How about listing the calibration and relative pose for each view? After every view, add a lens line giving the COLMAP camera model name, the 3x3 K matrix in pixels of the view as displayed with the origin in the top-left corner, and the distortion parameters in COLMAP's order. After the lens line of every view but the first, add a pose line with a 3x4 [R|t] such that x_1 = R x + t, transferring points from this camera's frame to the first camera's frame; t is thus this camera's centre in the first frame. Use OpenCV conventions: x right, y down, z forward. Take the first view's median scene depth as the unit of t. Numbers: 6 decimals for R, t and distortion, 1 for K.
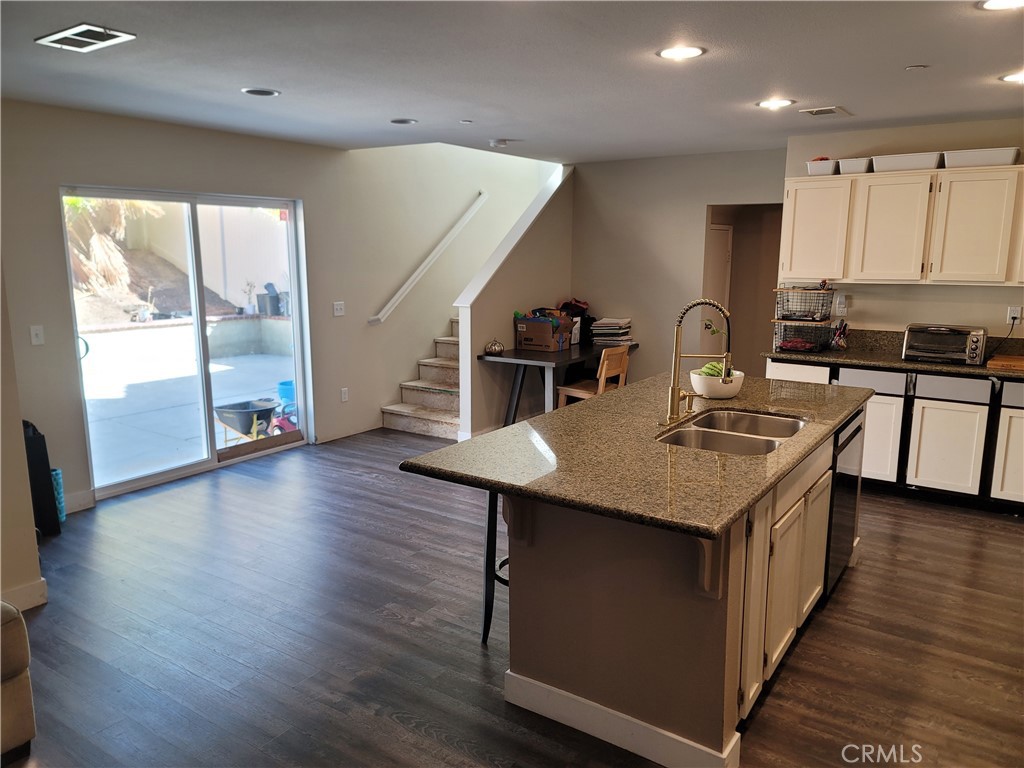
lens RADIAL K [[754.9, 0, 514.9], [0, 754.9, 385.3], [0, 0, 1]] dist [0.073855, -0.048616]
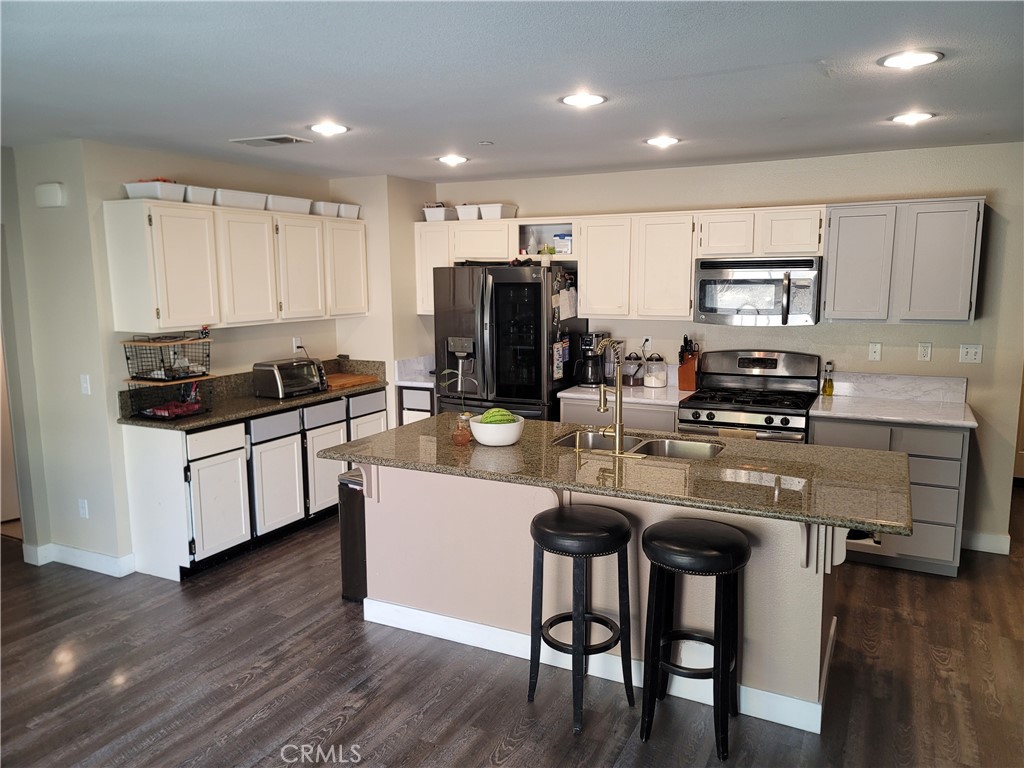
lens RADIAL K [[754.9, 0, 529.2], [0, 754.9, 381.9], [0, 0, 1]] dist [0.073855, -0.048616]
pose [[-0.133446, -0.142903, 0.980699, -0.508455], [0.184856, 0.968594, 0.166293, -0.160410], [-0.973663, 0.203479, -0.102839, 0.787982]]
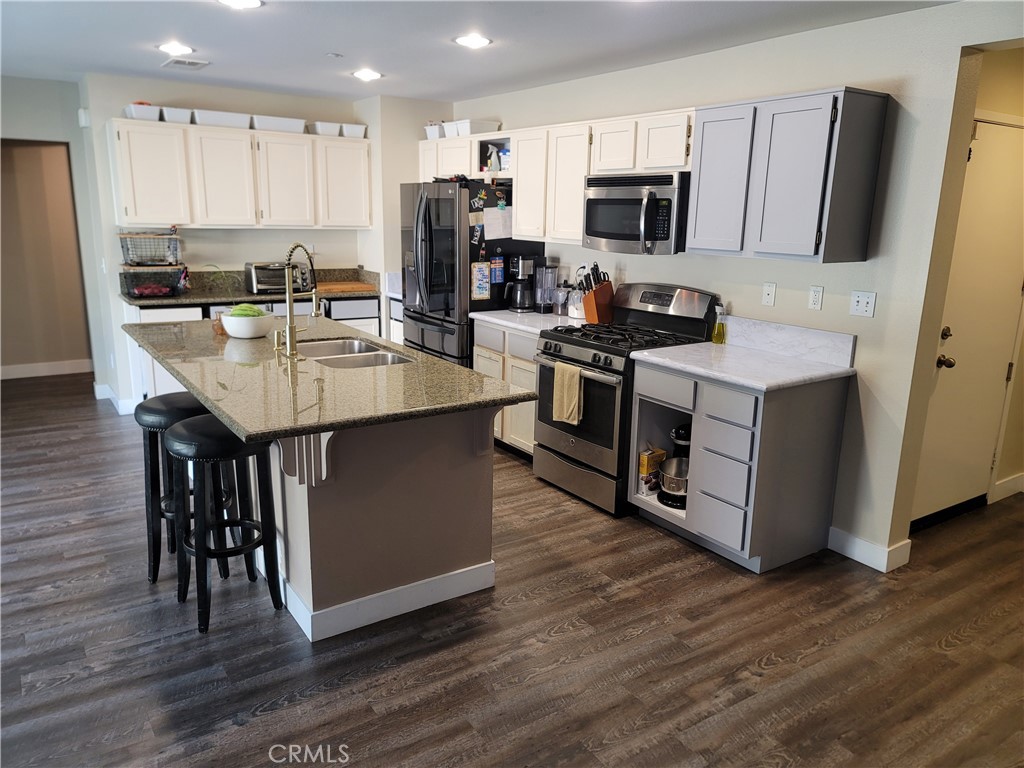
lens RADIAL K [[754.9, 0, 519.2], [0, 754.9, 384.5], [0, 0, 1]] dist [0.073855, -0.048616]
pose [[0.373849, -0.205167, 0.904513, -0.429127], [0.146461, 0.976050, 0.160859, -0.026179], [-0.915853, 0.072339, 0.394944, 0.180579]]
